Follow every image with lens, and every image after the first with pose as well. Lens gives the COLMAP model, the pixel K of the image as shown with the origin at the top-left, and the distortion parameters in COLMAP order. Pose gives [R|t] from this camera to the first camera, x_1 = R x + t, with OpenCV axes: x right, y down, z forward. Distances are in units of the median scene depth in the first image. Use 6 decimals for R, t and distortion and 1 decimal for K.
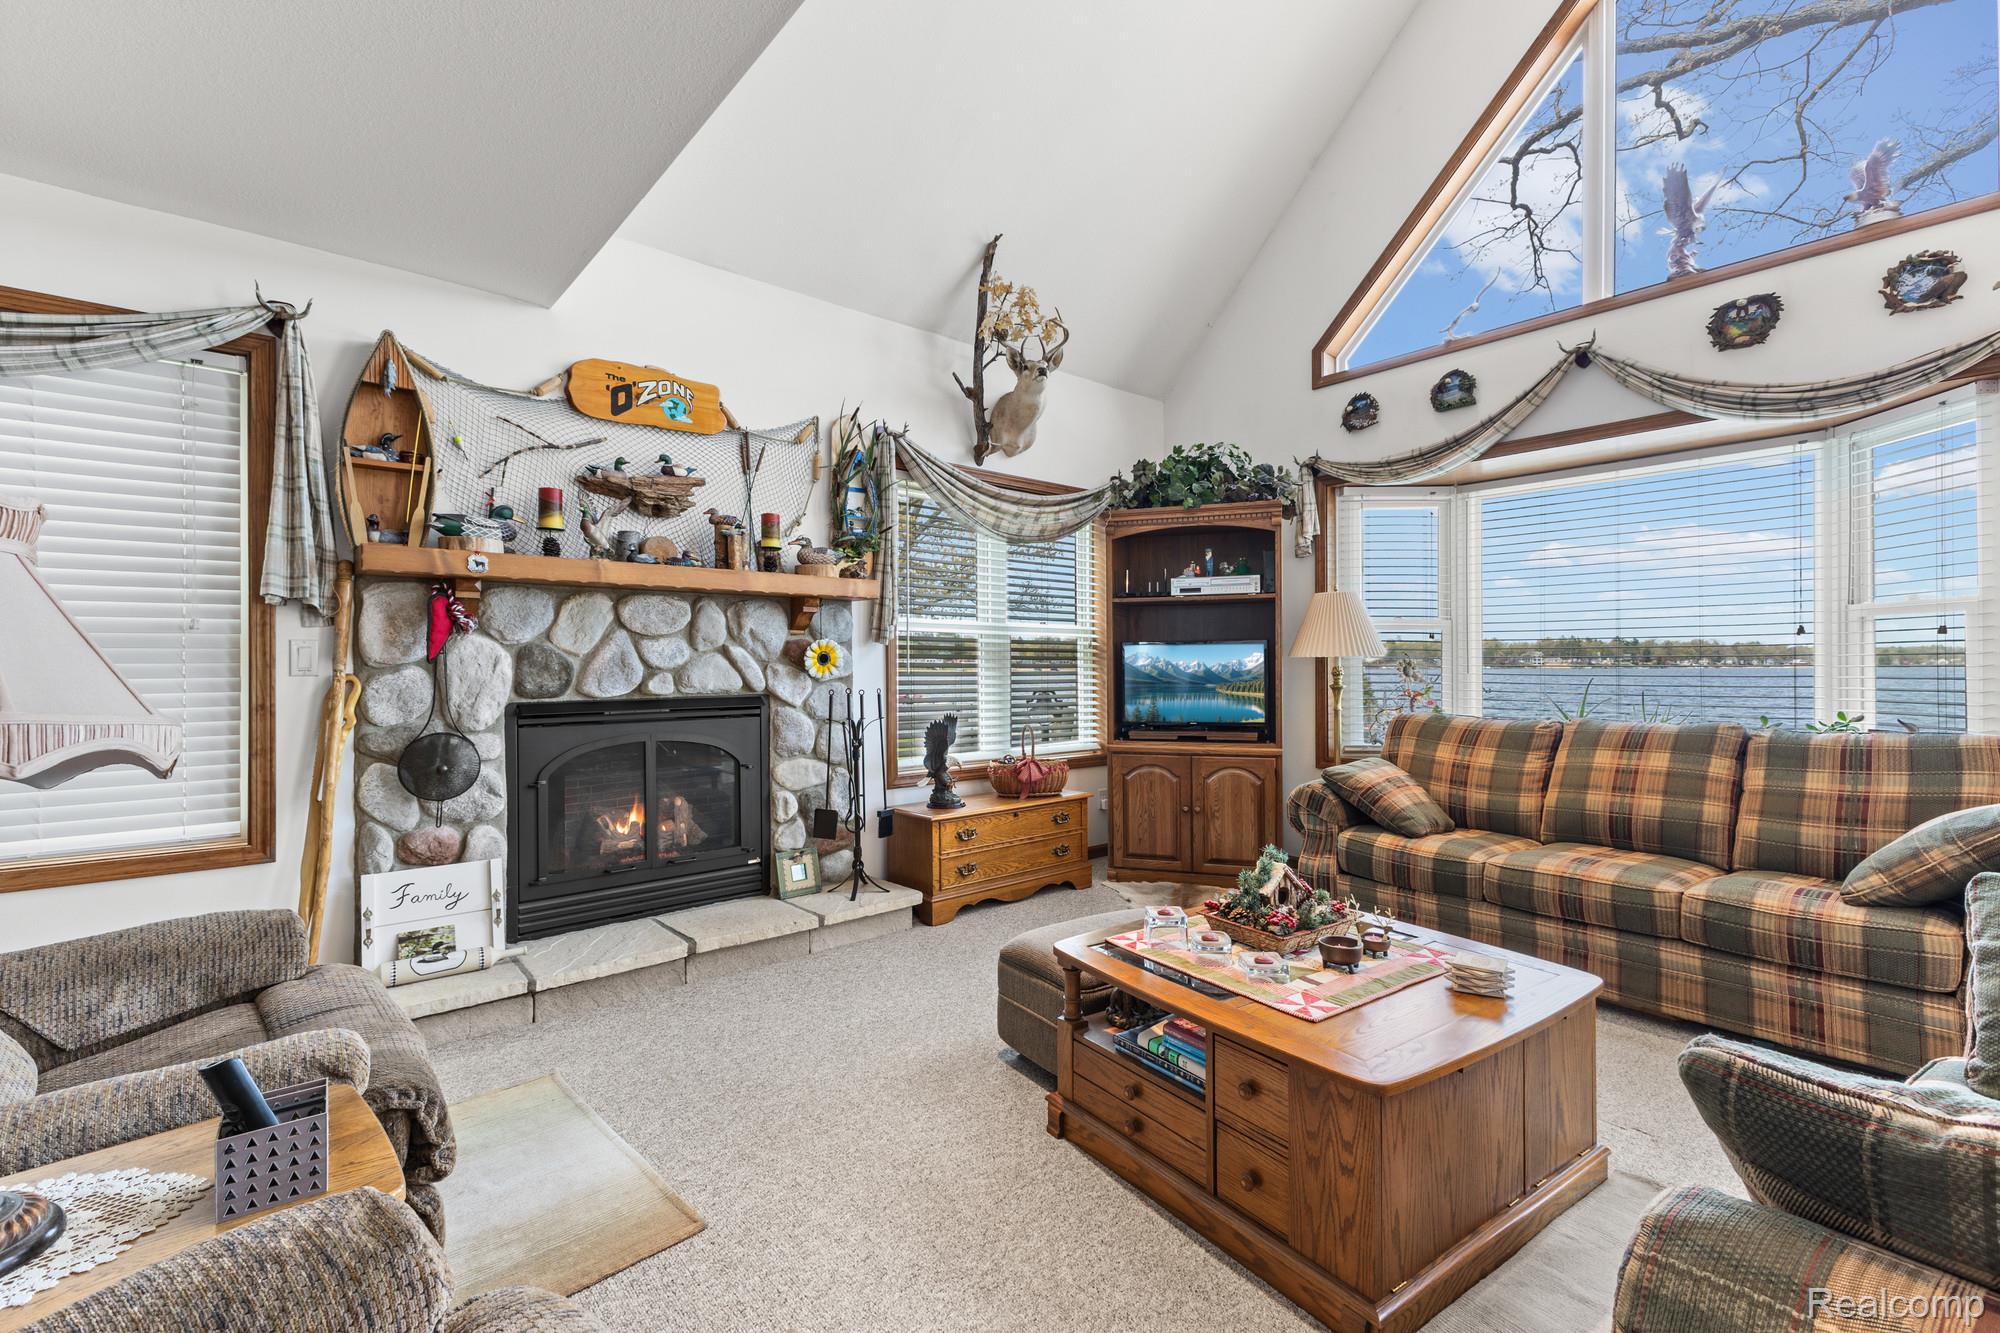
lens RADIAL K [[861.2, 0, 1003.4], [0, 861.2, 666.0], [0, 0, 1]] dist [0.013847, -0.004946]
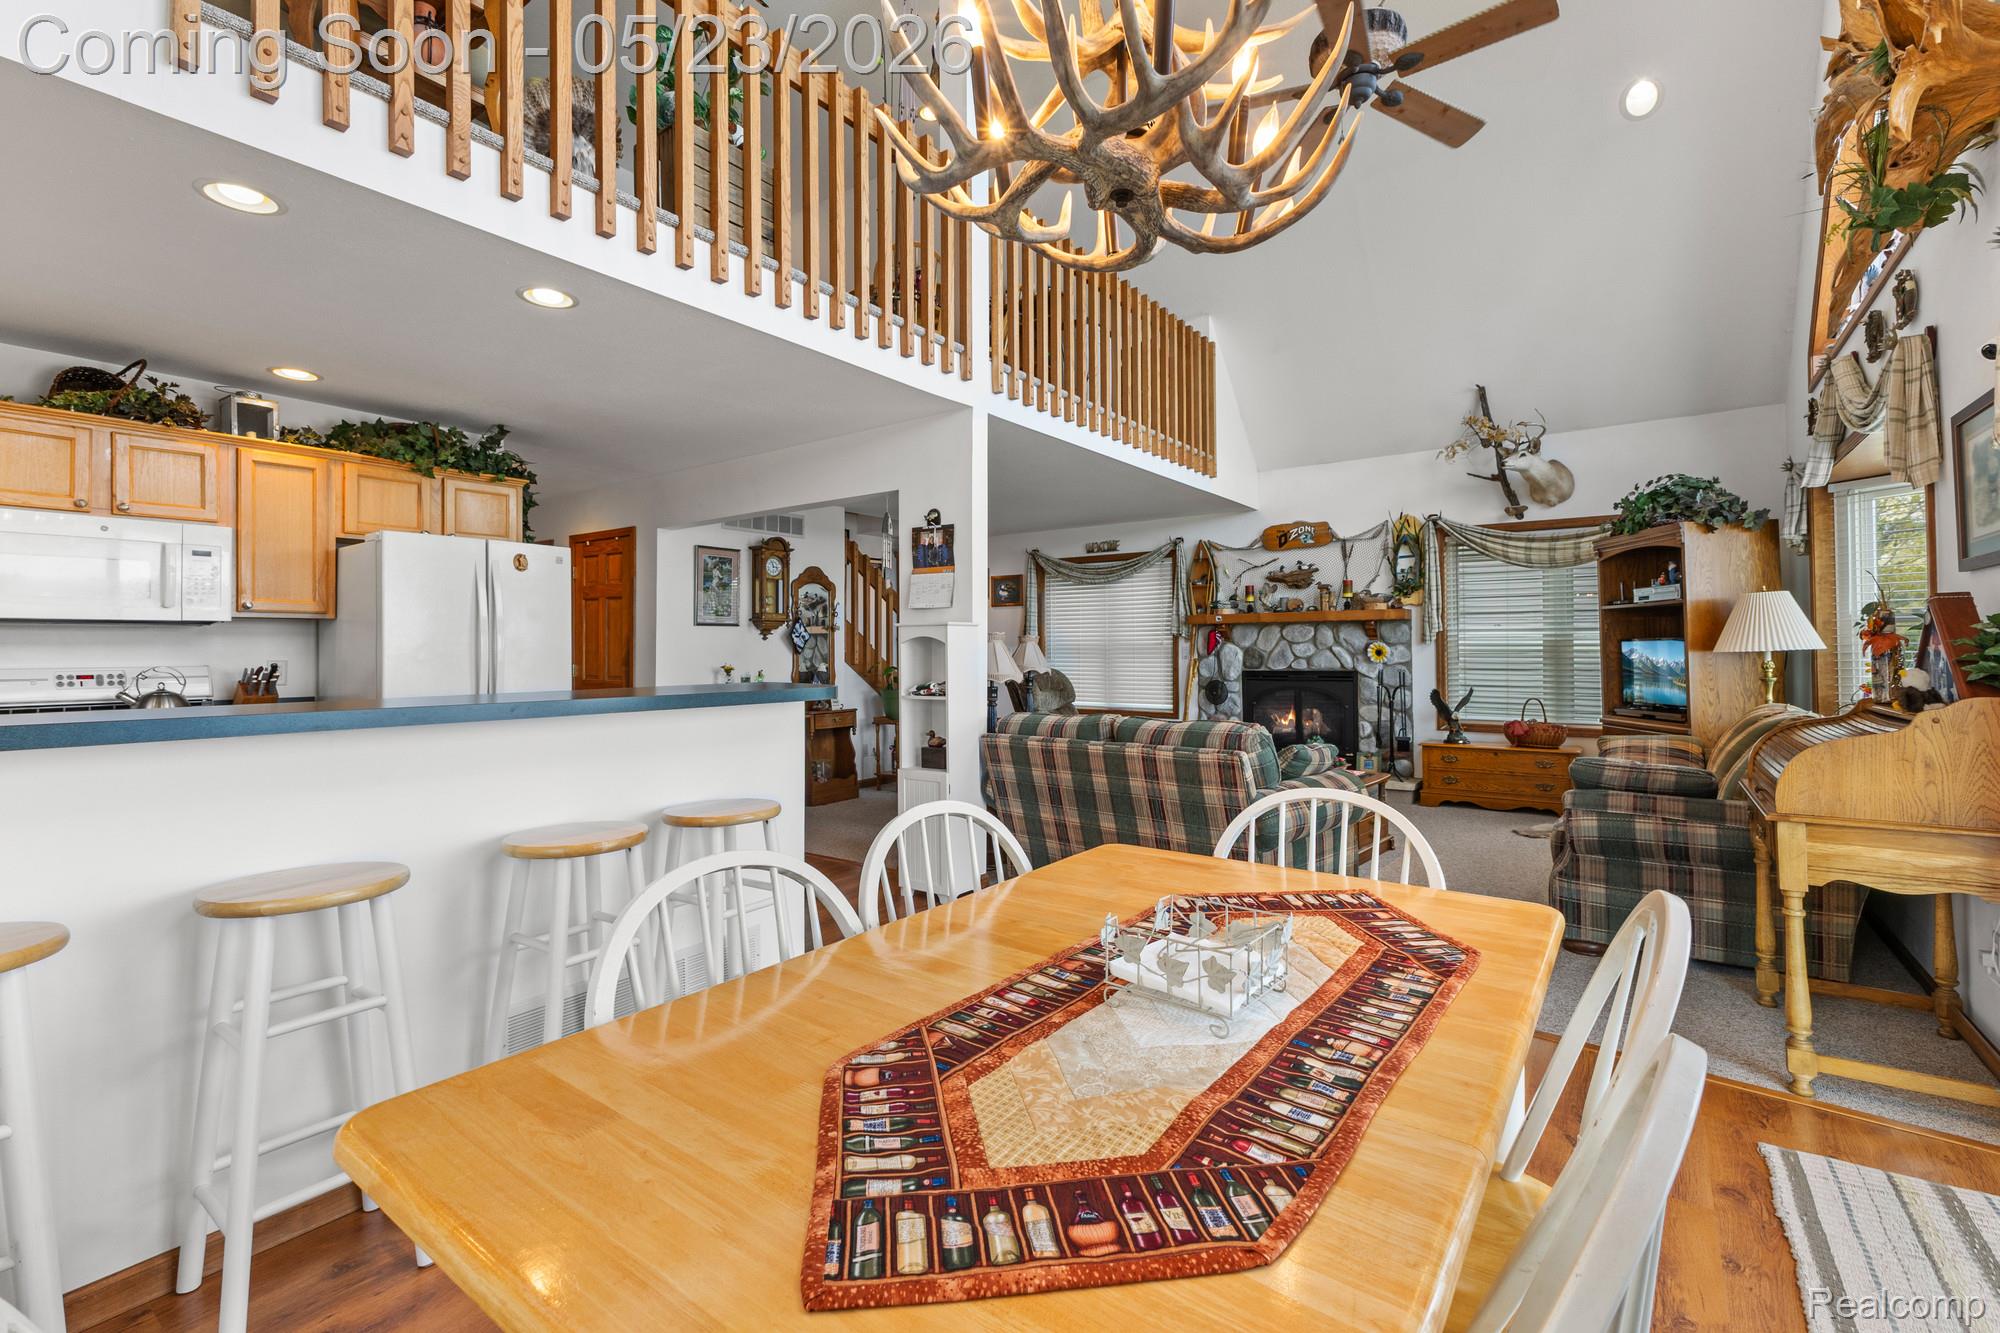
lens RADIAL K [[861.2, 0, 1006.8], [0, 861.2, 635.3], [0, 0, 1]] dist [0.013847, -0.004946]
pose [[0.228113, -0.014560, -0.973526, 1.507442], [0.002434, 0.999894, -0.014384, -0.022231], [0.973632, 0.000911, 0.228124, -0.223118]]
